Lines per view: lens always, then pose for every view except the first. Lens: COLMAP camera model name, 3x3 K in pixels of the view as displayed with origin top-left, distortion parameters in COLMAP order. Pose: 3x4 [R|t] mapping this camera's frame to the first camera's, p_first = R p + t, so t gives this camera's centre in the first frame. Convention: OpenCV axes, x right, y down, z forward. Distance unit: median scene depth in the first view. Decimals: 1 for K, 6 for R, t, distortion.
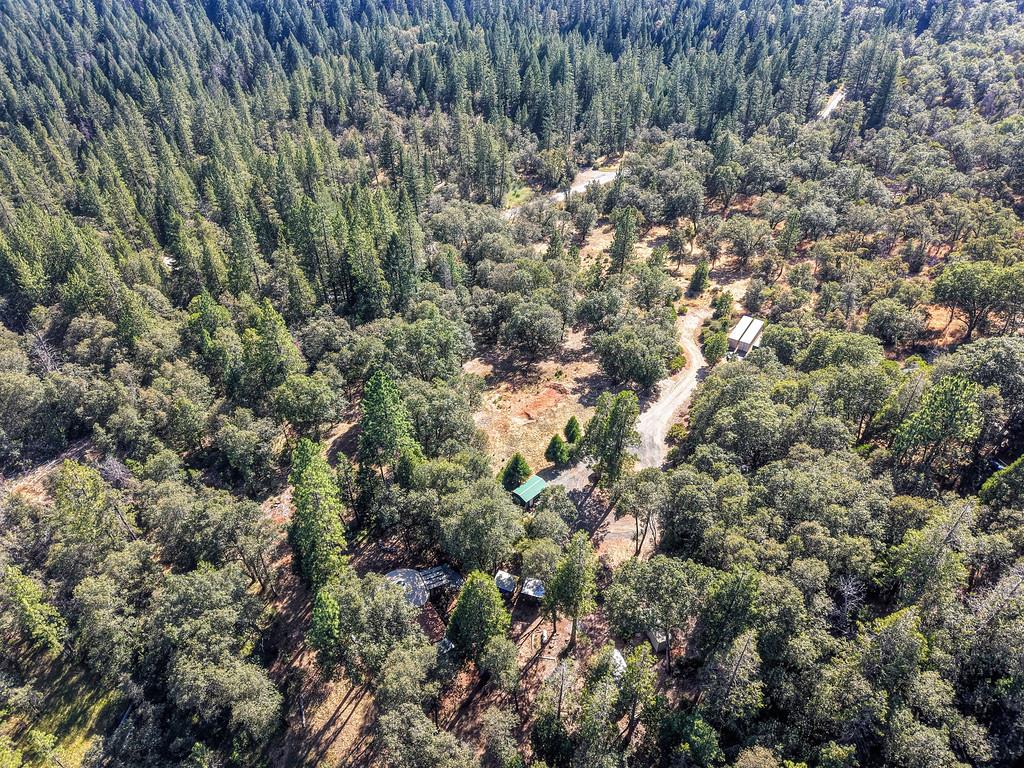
lens RADIAL K [[677.7, 0, 503.2], [0, 677.7, 378.4], [0, 0, 1]] dist [0.015118, -0.010773]
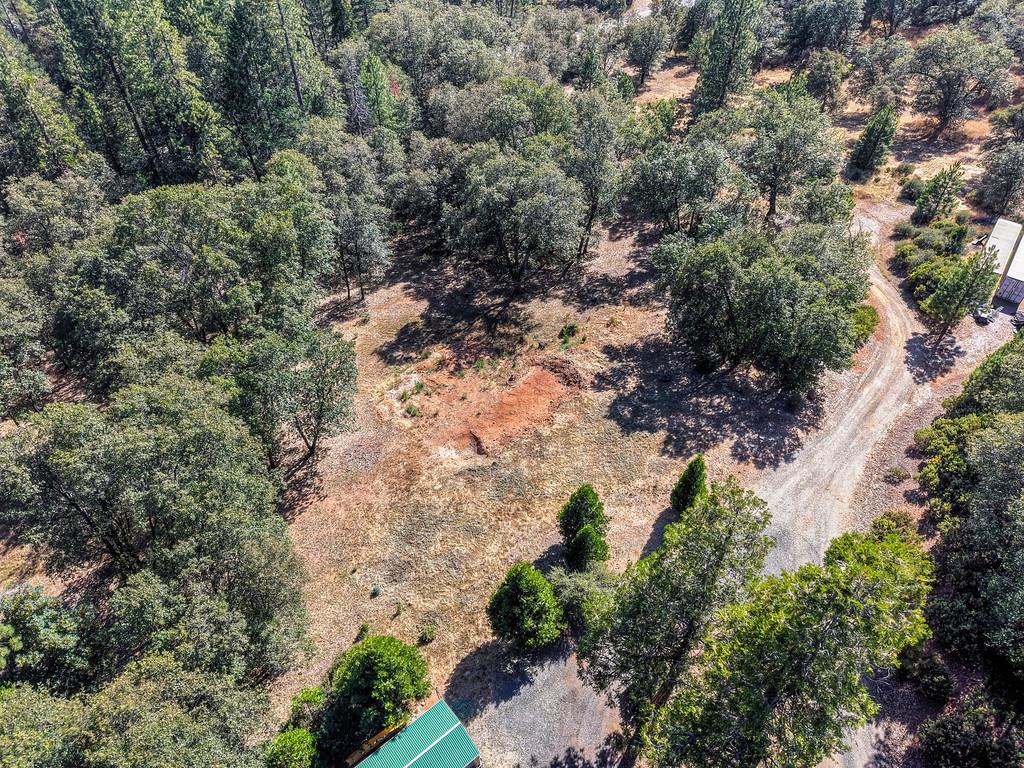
lens RADIAL K [[677.7, 0, 516.4], [0, 677.7, 393.5], [0, 0, 1]] dist [0.015118, -0.010773]
pose [[0.997949, 0.057403, -0.028327, 0.062730], [-0.052915, 0.988799, 0.139561, -0.026063], [0.036020, -0.137776, 0.989808, 0.563128]]
